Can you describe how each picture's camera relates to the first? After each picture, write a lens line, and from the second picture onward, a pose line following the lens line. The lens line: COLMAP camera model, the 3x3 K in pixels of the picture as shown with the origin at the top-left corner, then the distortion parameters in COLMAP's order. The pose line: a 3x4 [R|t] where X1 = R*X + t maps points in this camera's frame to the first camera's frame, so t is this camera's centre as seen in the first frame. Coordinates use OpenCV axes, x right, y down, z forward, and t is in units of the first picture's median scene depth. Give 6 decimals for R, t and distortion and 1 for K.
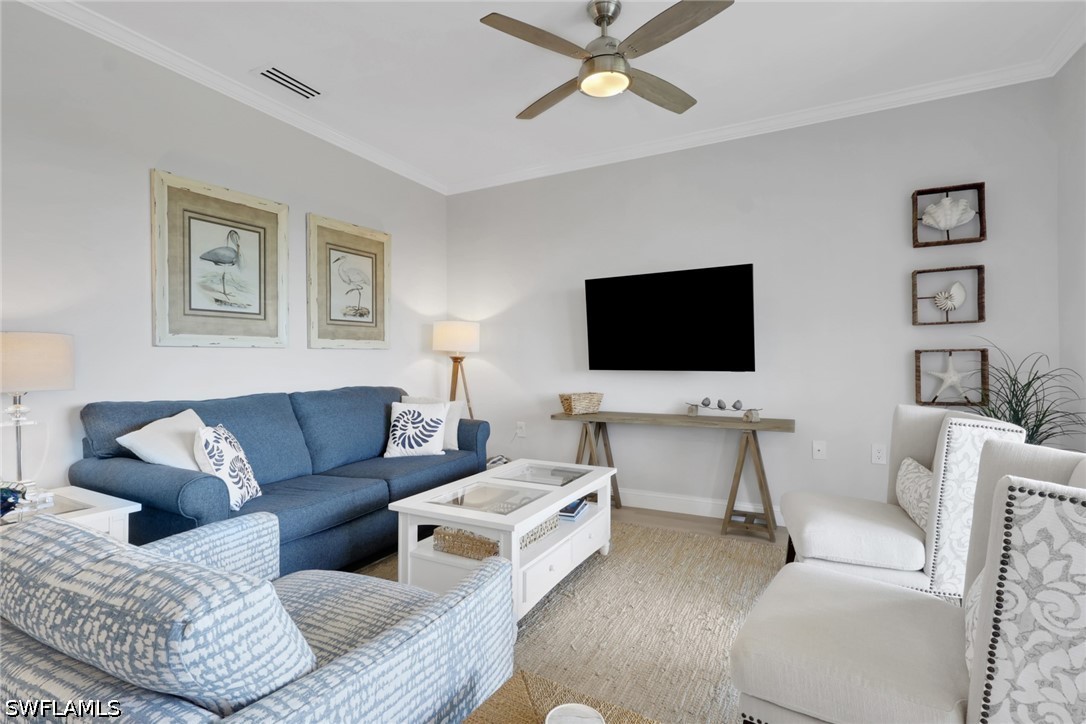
lens RADIAL K [[513.7, 0, 536.3], [0, 513.7, 359.2], [0, 0, 1]] dist [-0.011280, 0.004471]
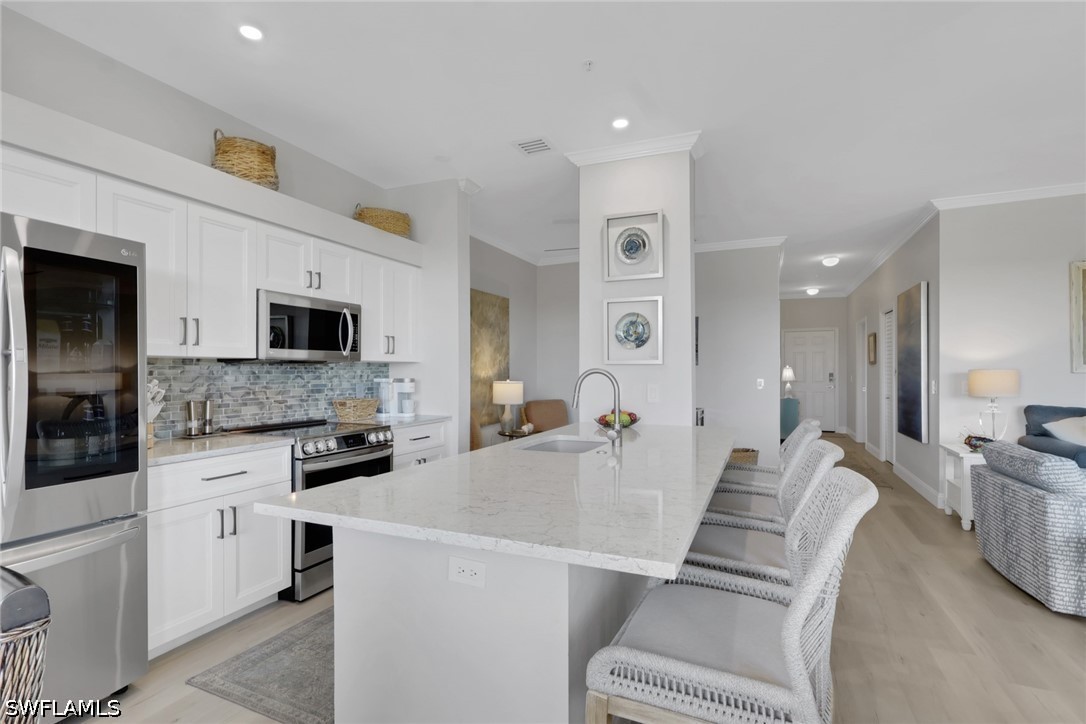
lens RADIAL K [[513.7, 0, 546.9], [0, 513.7, 369.0], [0, 0, 1]] dist [-0.011280, 0.004471]
pose [[0.069990, 0.001191, -0.997547, 0.629763], [0.001143, 0.999999, 0.001274, -0.036644], [0.997547, -0.001229, 0.069989, -0.647974]]
